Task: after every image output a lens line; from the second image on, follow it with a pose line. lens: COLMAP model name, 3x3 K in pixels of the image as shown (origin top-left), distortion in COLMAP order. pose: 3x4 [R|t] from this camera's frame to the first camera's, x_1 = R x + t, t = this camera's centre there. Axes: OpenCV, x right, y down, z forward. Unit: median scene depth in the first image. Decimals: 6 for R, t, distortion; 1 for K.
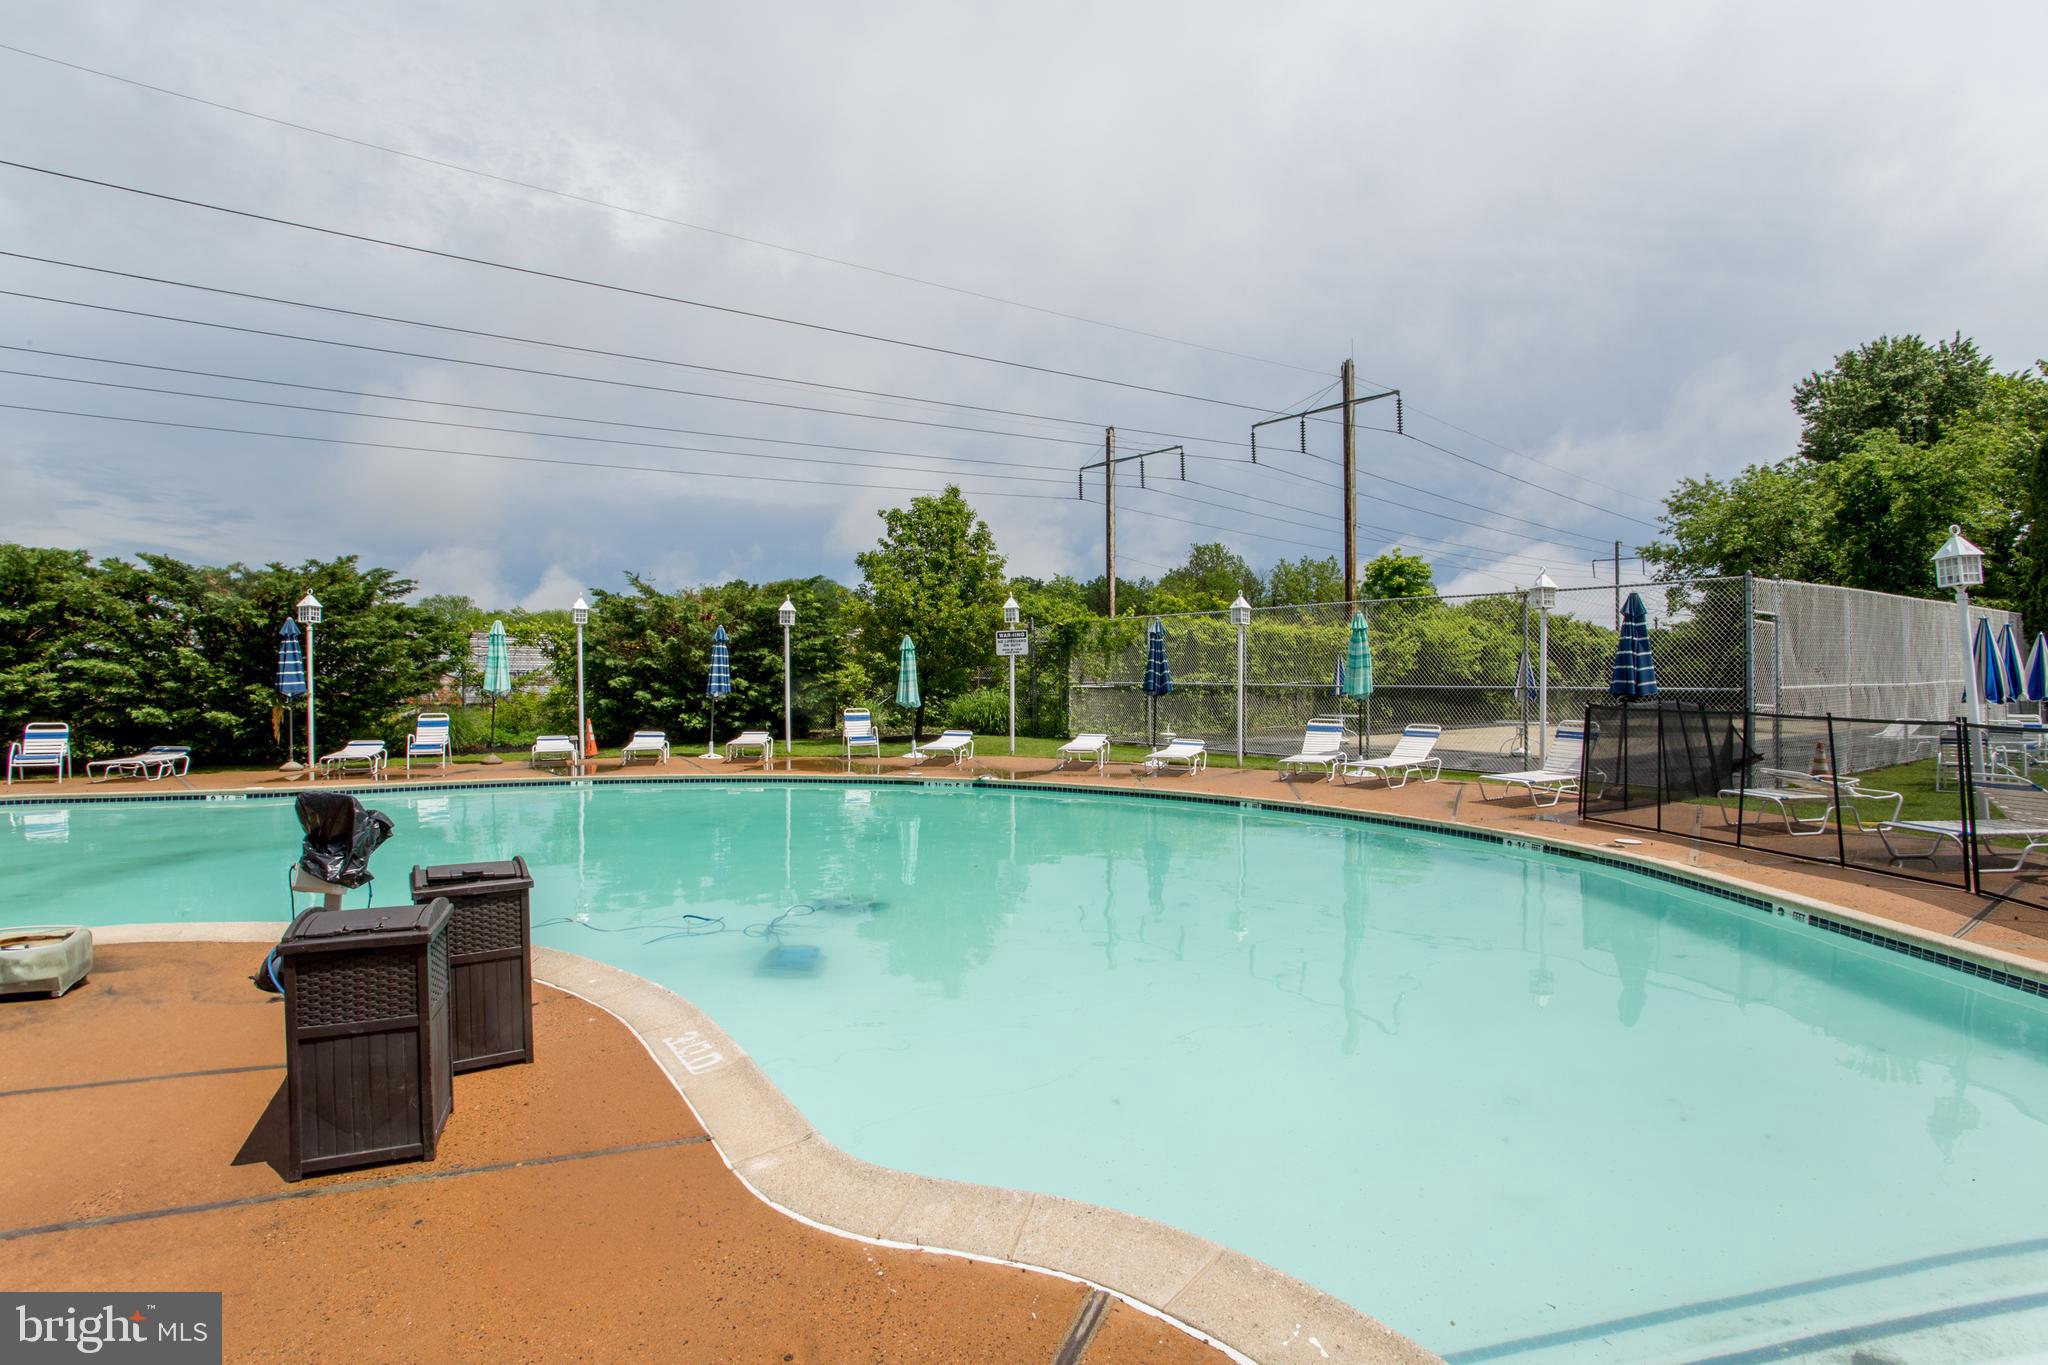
lens RADIAL K [[1051.0, 0, 1031.9], [0, 1051.0, 681.0], [0, 0, 1]] dist [0.001255, 0.004455]
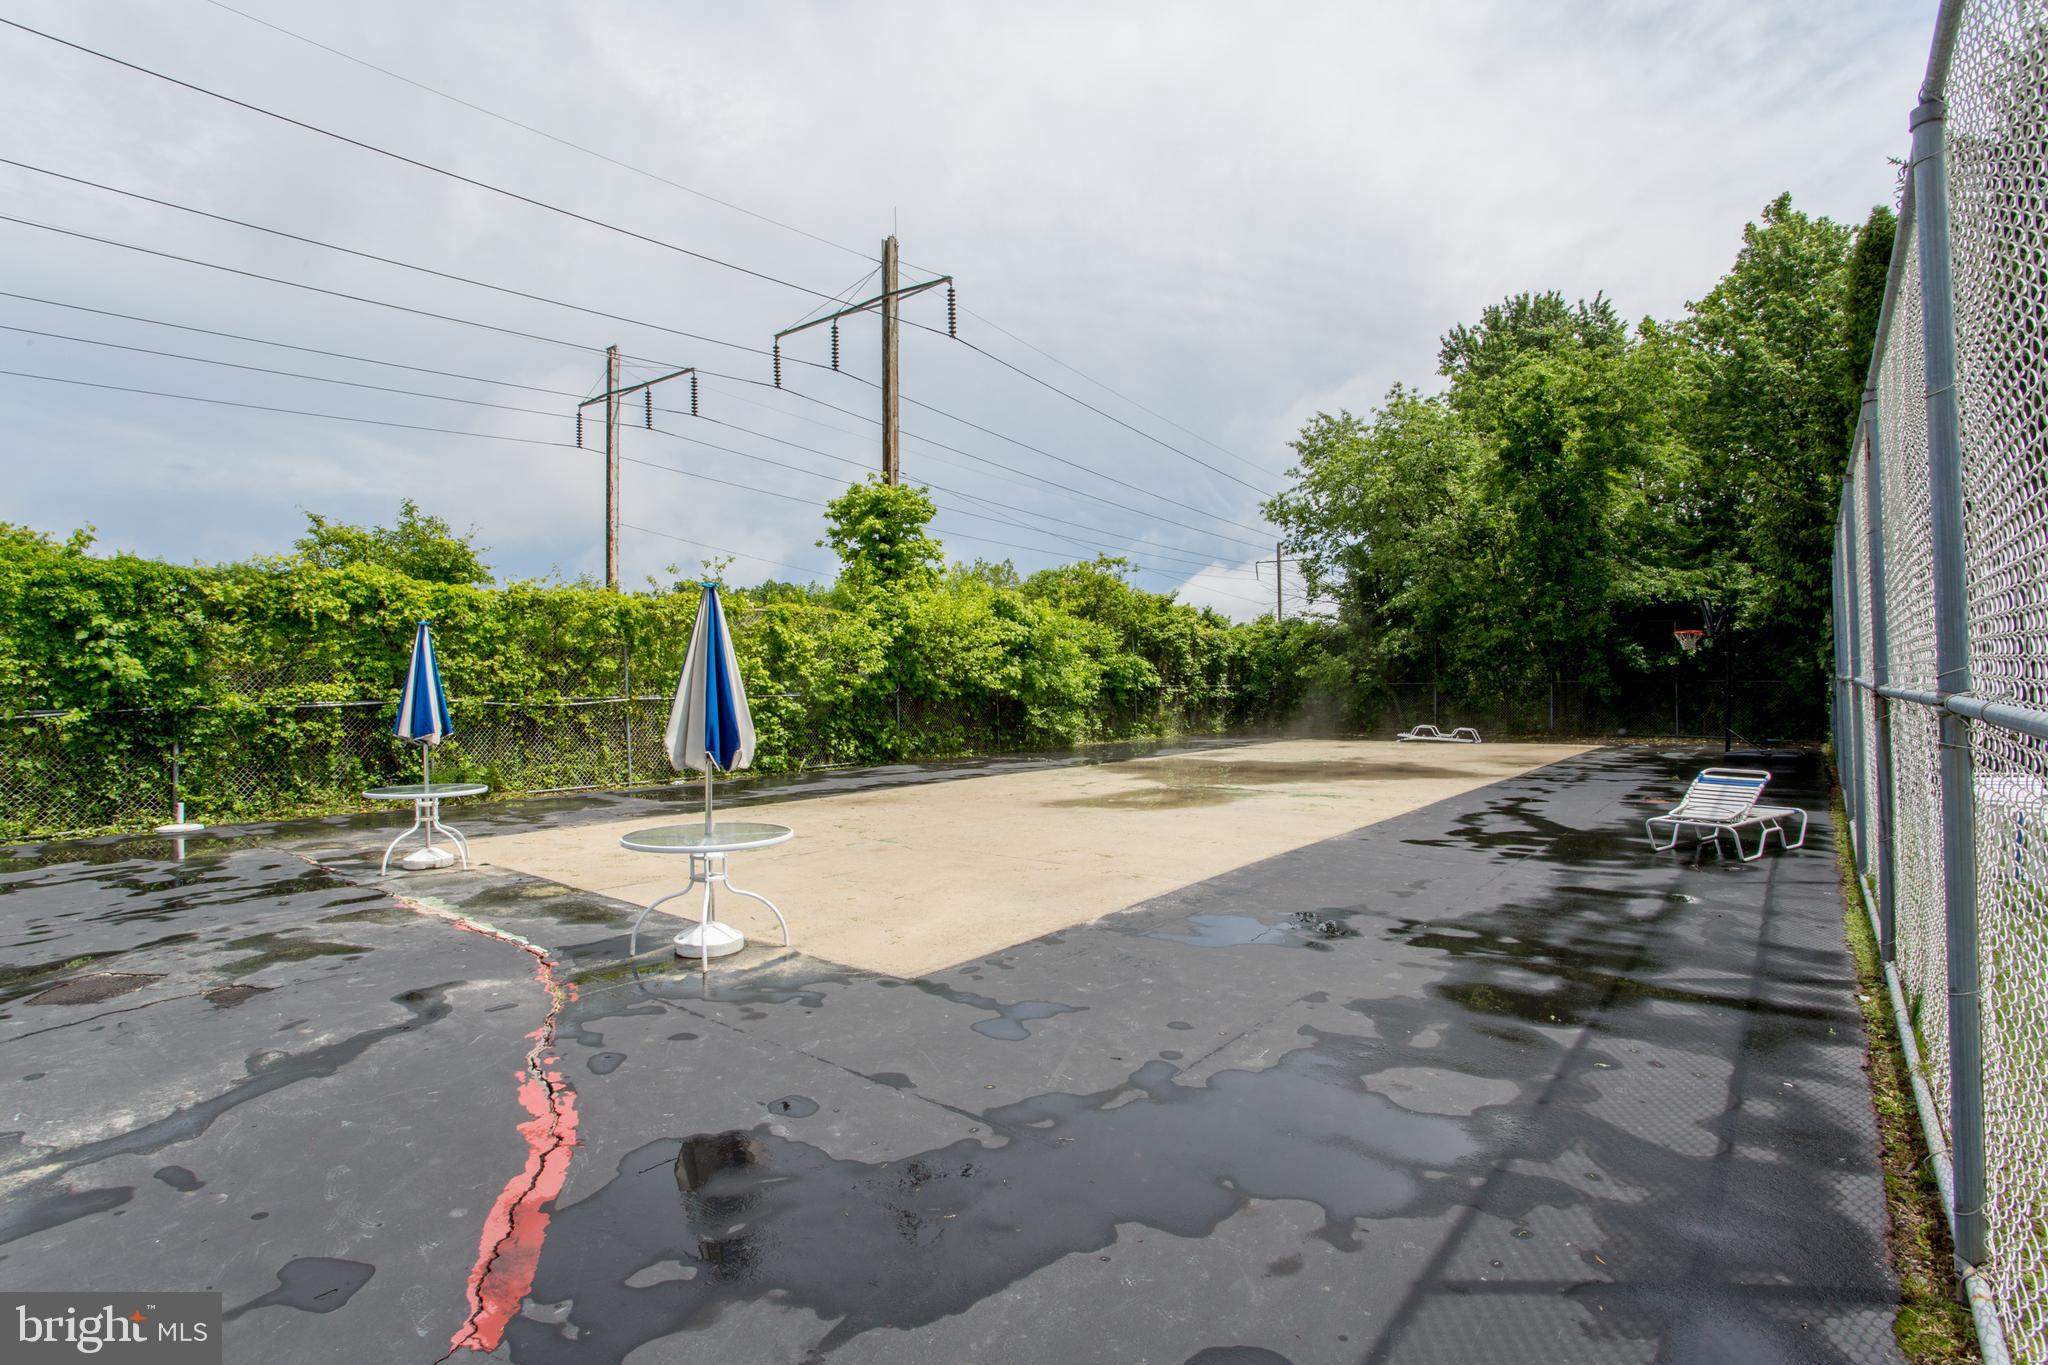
lens RADIAL K [[1051.0, 0, 1018.0], [0, 1051.0, 681.0], [0, 0, 1]] dist [0.001255, 0.004455]
pose [[0.969348, -0.013950, 0.245297, 0.232680], [0.017326, 0.999782, -0.011610, 0.000717], [-0.245081, 0.015504, 0.969379, 0.339378]]
